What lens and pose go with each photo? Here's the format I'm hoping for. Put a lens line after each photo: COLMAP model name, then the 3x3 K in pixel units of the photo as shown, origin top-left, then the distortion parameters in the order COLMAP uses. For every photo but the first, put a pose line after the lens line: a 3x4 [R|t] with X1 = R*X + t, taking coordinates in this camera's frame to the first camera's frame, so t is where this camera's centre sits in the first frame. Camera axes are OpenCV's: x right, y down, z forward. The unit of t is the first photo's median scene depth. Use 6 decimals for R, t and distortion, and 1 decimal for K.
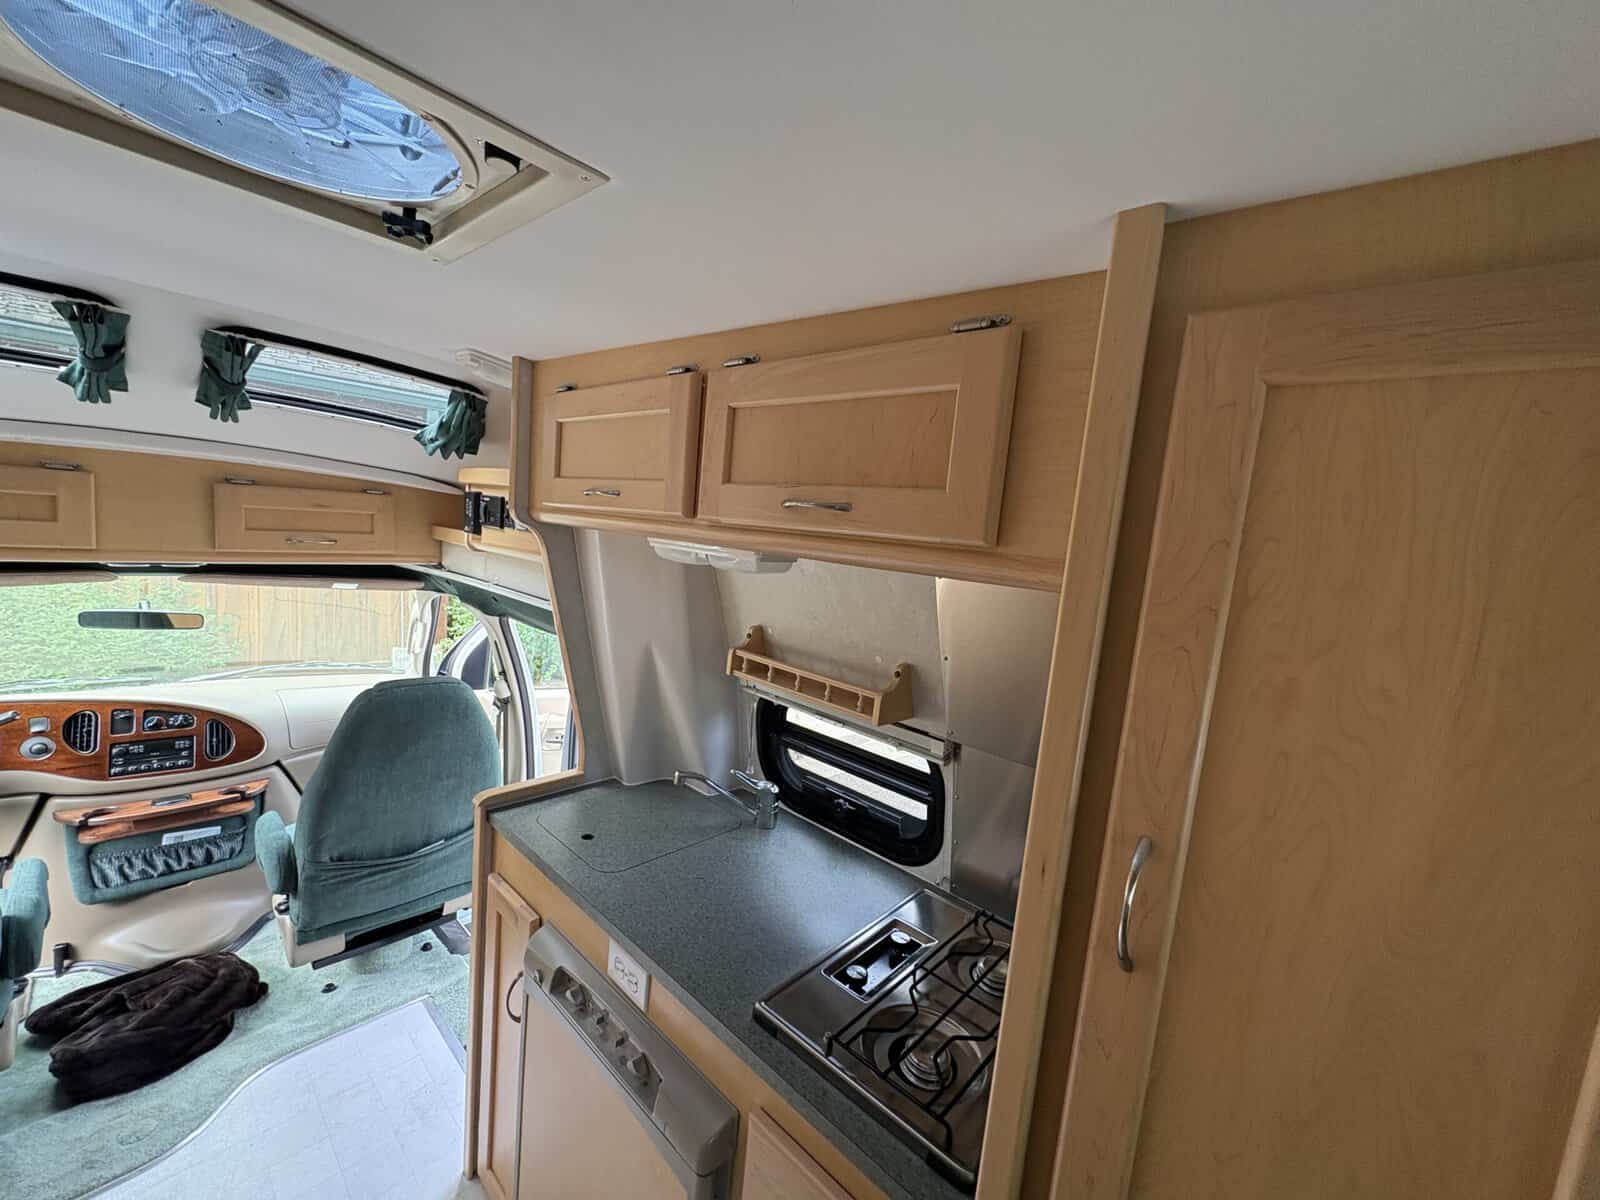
lens RADIAL K [[637.1, 0, 798.5], [0, 637.1, 598.4], [0, 0, 1]] dist [0.001395, -0.000693]
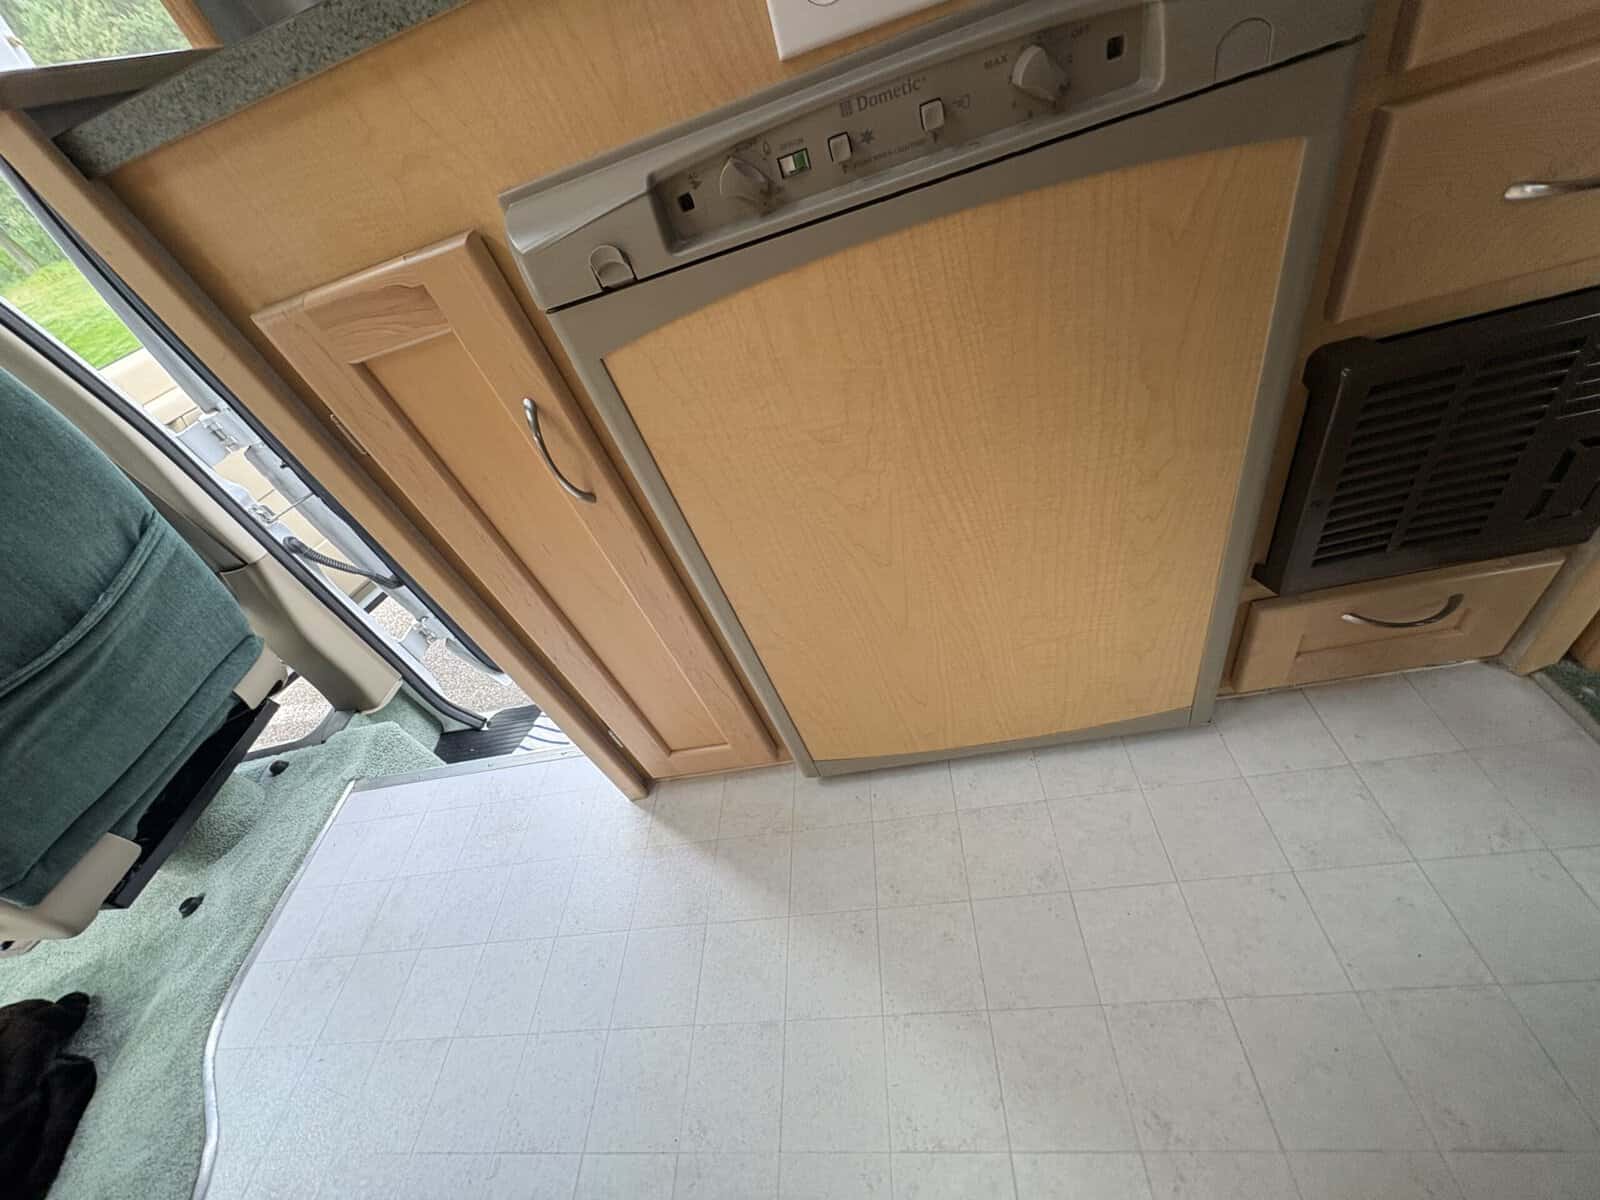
lens RADIAL K [[637.1, 0, 799.6], [0, 637.1, 603.2], [0, 0, 1]] dist [0.001395, -0.000693]
pose [[0.689008, -0.674705, 0.264654, -0.445757], [0.420431, 0.669535, 0.612340, 0.421087], [-0.590344, -0.310639, 0.744982, 0.457130]]
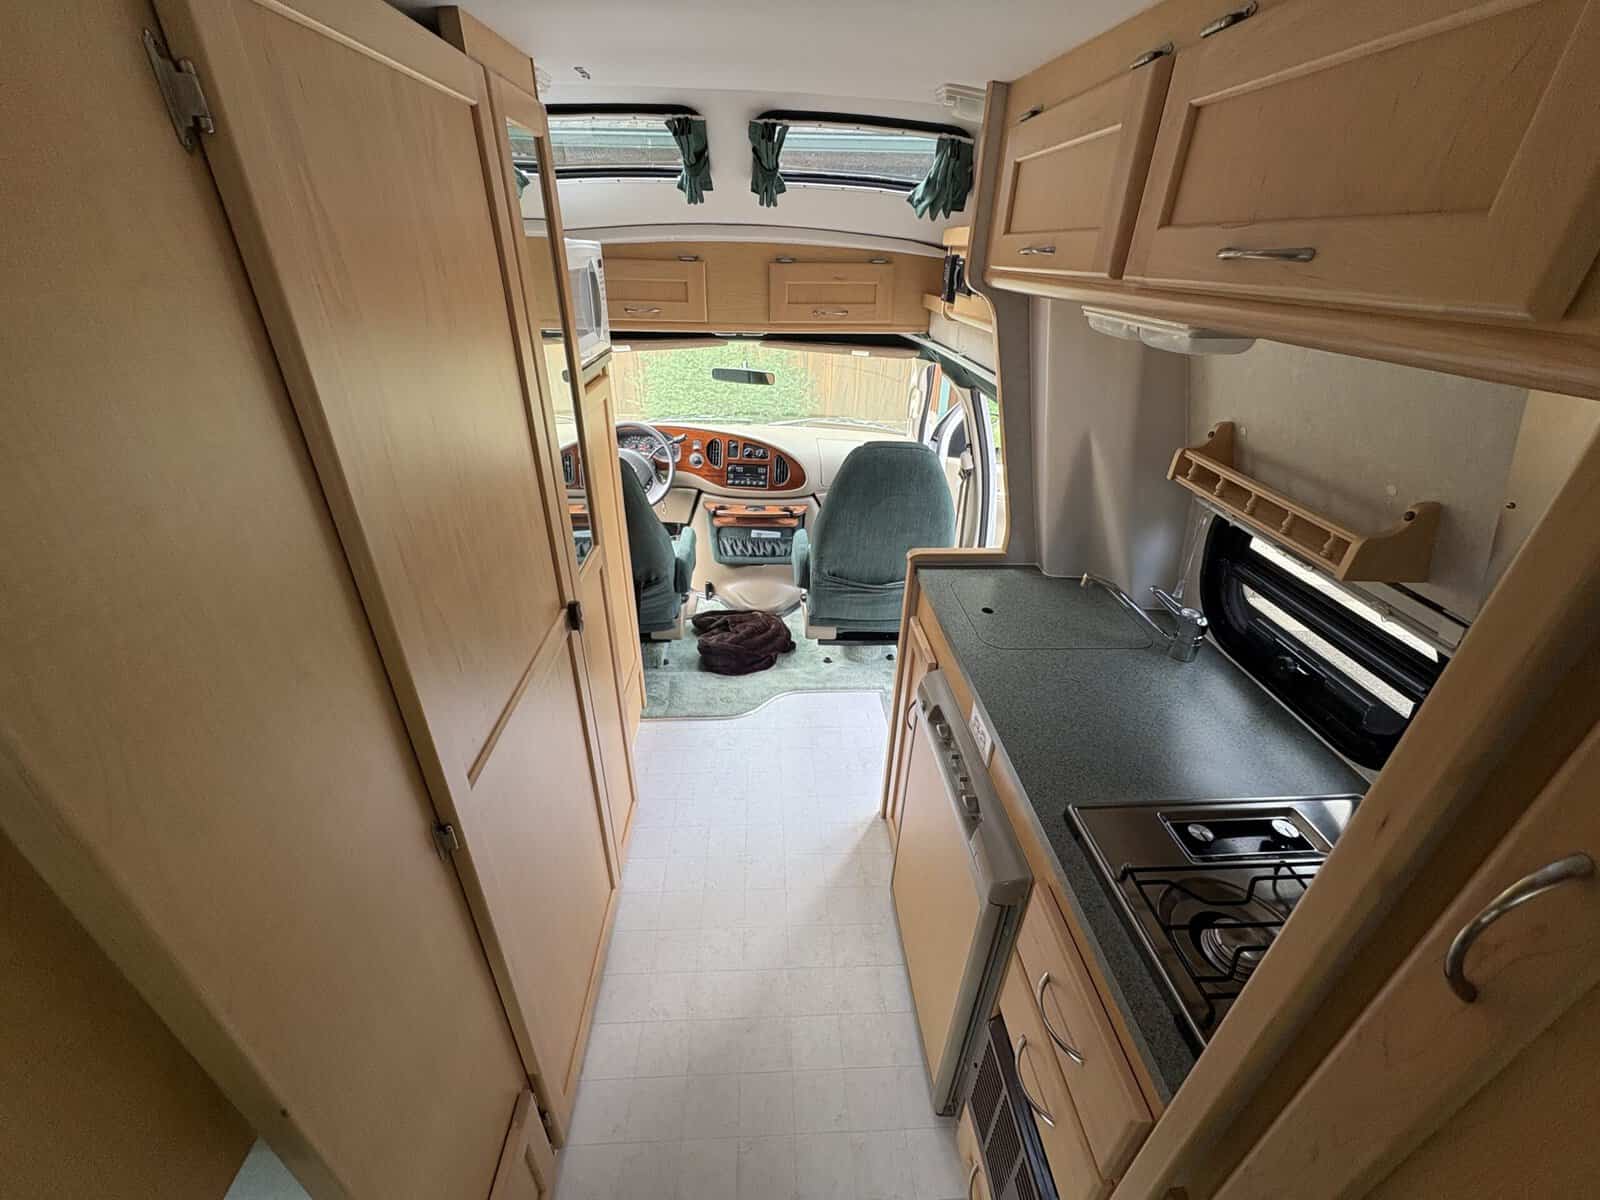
lens RADIAL K [[637.1, 0, 797.7], [0, 637.1, 598.4], [0, 0, 1]] dist [0.001395, -0.000693]
pose [[0.716405, 0.270102, -0.643280, 0.110358], [-0.034888, 0.934736, 0.353626, -0.012451], [0.696812, -0.230897, 0.679073, 0.045531]]
